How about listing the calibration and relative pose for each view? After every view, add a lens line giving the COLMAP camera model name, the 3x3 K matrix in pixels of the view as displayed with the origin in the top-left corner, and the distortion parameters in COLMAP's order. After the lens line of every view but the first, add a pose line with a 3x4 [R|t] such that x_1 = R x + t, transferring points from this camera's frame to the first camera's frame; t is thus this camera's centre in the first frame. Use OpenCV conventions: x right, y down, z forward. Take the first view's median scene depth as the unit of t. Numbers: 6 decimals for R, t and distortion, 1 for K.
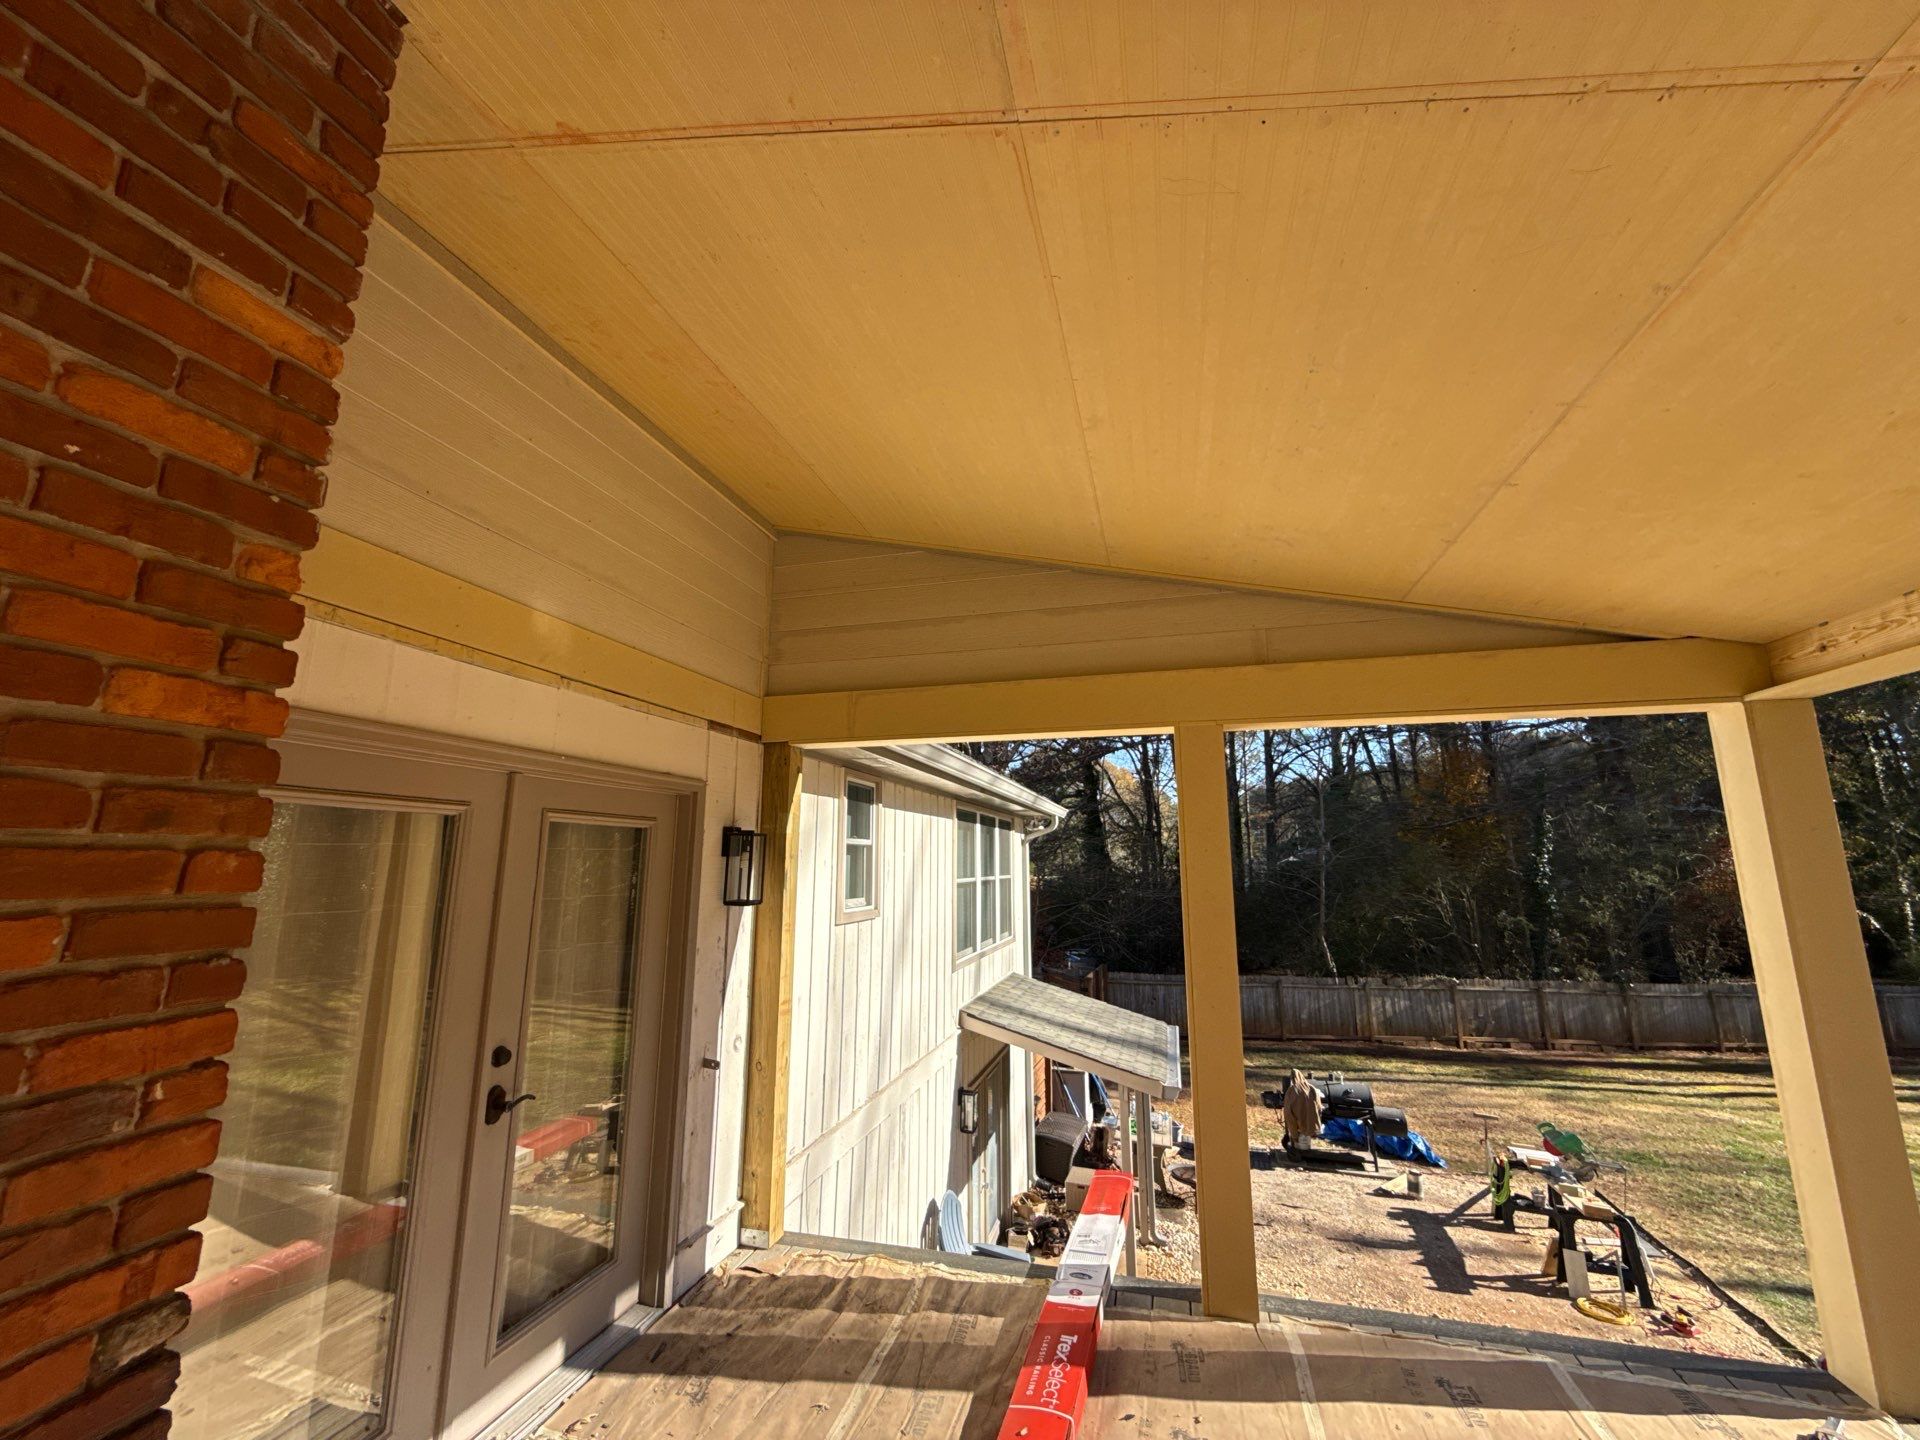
lens RADIAL K [[755.2, 0, 937.9], [0, 755.2, 721.1], [0, 0, 1]] dist [0.002544, 0.000671]
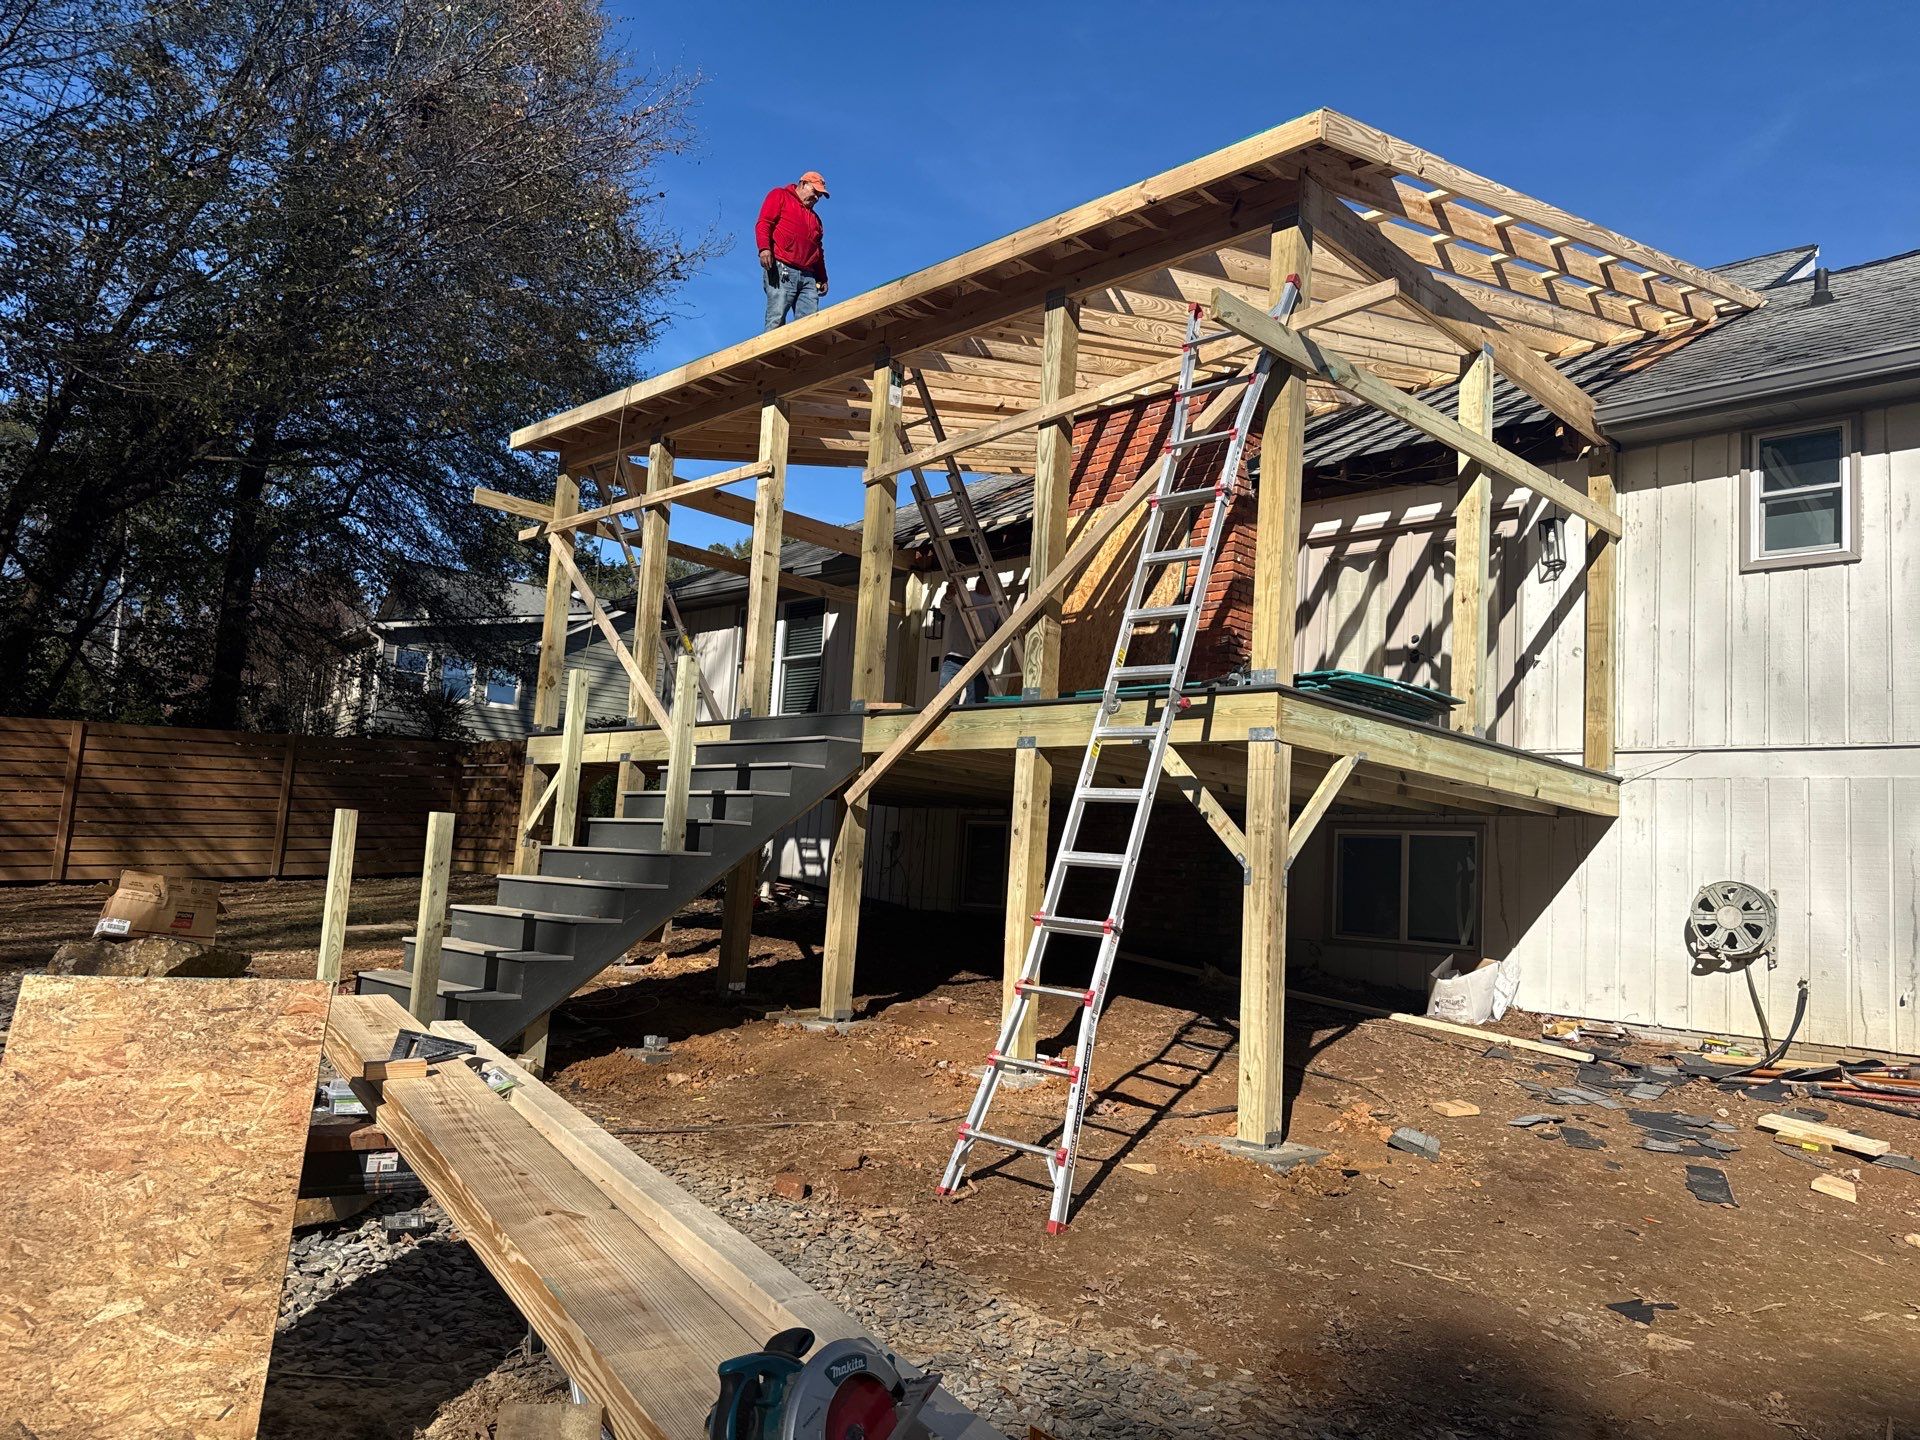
lens RADIAL K [[1353.3, 0, 966.8], [0, 1353.3, 726.7], [0, 0, 1]] dist [0.049311, -0.075340]
pose [[-0.474100, -0.133952, -0.870222, 2.770009], [0.094307, 0.974948, -0.201451, 1.043702], [0.875406, -0.177576, -0.449591, 1.180274]]
